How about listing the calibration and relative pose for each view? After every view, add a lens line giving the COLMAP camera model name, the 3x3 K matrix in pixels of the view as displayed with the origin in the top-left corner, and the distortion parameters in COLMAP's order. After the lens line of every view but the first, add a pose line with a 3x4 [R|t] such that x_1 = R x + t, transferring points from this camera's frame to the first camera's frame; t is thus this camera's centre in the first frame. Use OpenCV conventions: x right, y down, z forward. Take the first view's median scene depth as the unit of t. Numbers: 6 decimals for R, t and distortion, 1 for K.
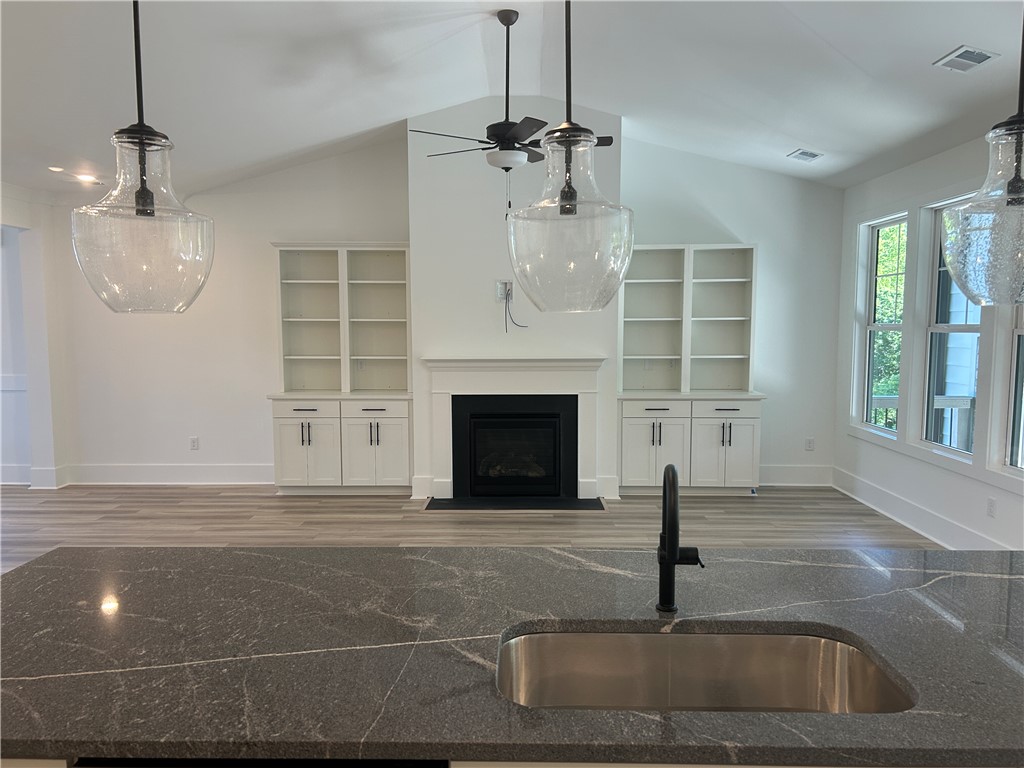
lens RADIAL K [[766.6, 0, 513.7], [0, 766.6, 388.3], [0, 0, 1]] dist [0.042529, -0.032682]
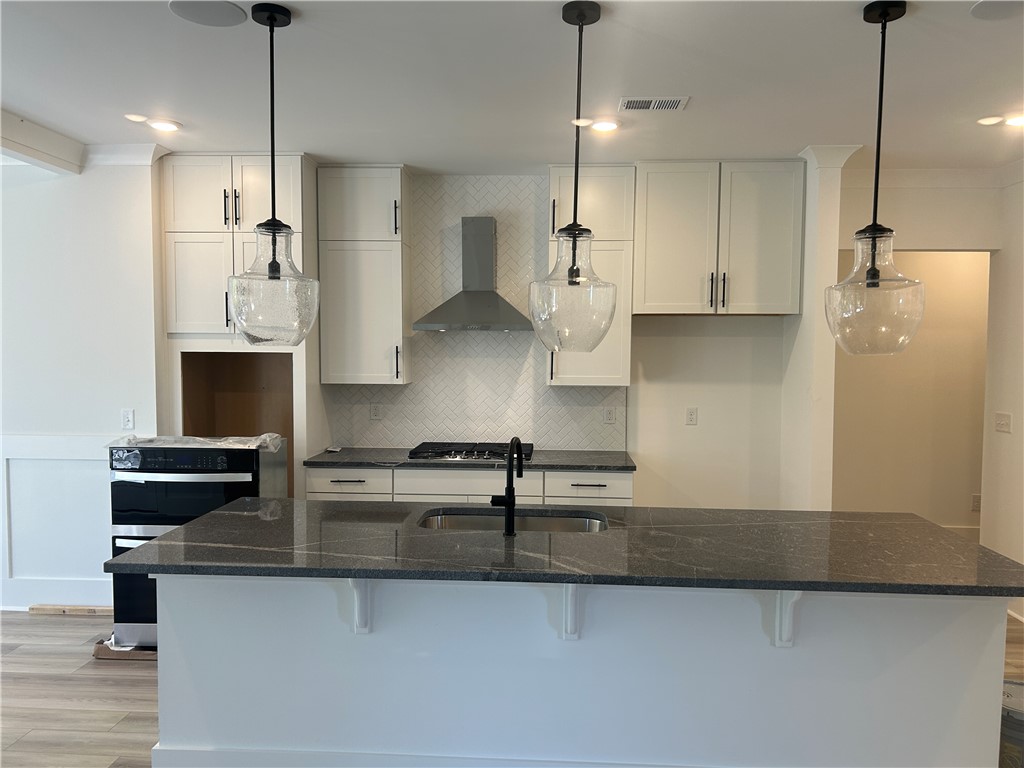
lens RADIAL K [[766.6, 0, 517.3], [0, 766.6, 386.2], [0, 0, 1]] dist [0.042529, -0.032682]
pose [[-0.999356, -0.007322, 0.035140, 0.041429], [-0.002385, 0.990354, 0.138543, -0.079259], [-0.035815, 0.138369, -0.989733, 0.820869]]
